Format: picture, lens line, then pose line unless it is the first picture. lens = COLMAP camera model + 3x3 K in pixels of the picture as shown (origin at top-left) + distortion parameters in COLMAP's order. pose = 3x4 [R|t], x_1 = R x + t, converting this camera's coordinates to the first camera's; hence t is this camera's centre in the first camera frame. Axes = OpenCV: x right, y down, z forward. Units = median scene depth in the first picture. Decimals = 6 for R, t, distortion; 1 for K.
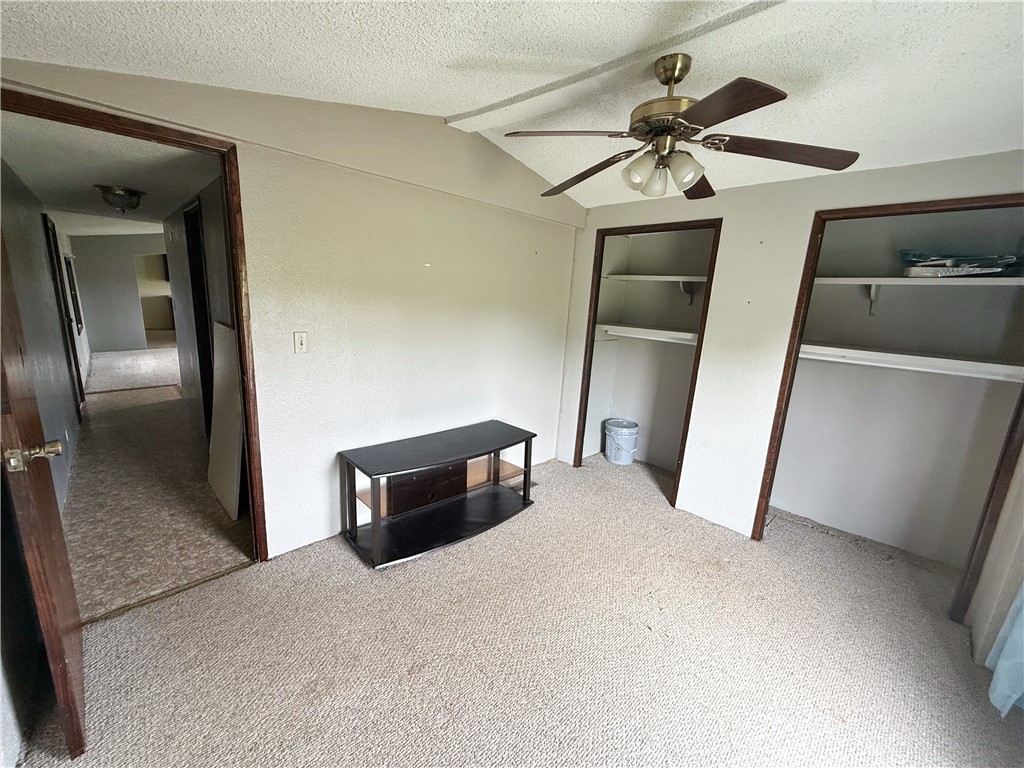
lens RADIAL K [[406.3, 0, 507.5], [0, 406.3, 386.5], [0, 0, 1]] dist [0.000650, 0.000127]
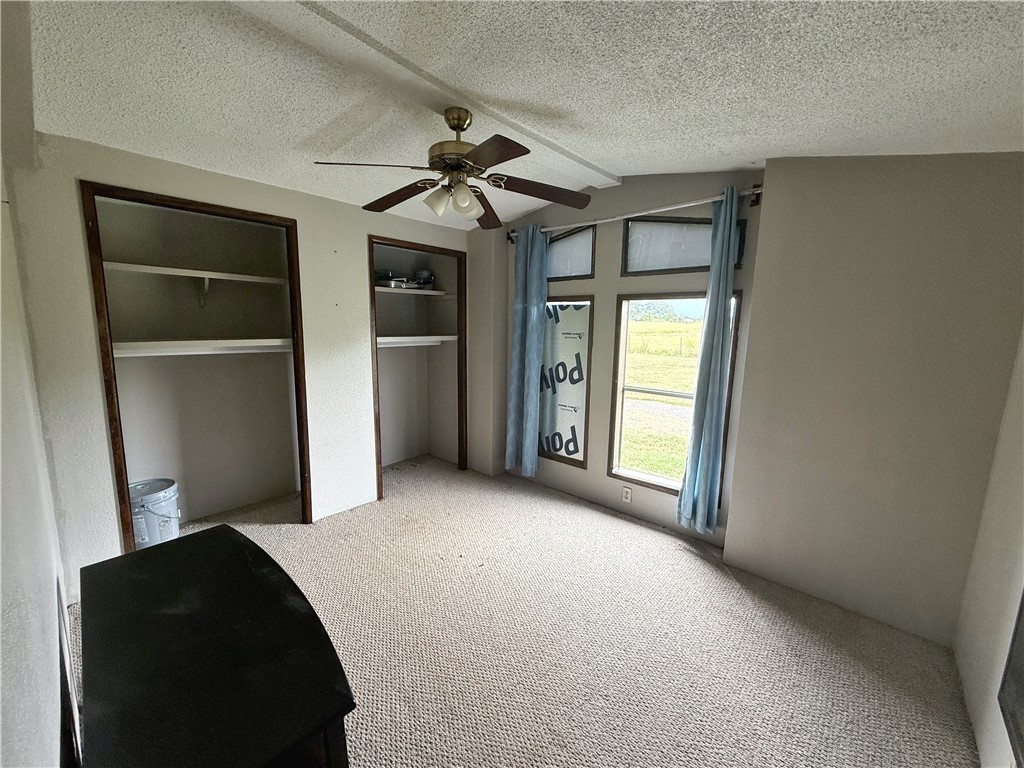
lens RADIAL K [[406.3, 0, 507.5], [0, 406.3, 386.5], [0, 0, 1]] dist [0.000650, 0.000127]
pose [[-0.064385, -0.215640, 0.974348, -0.621478], [0.188991, 0.956070, 0.224083, -0.172130], [-0.979866, 0.198570, -0.020803, 0.677617]]
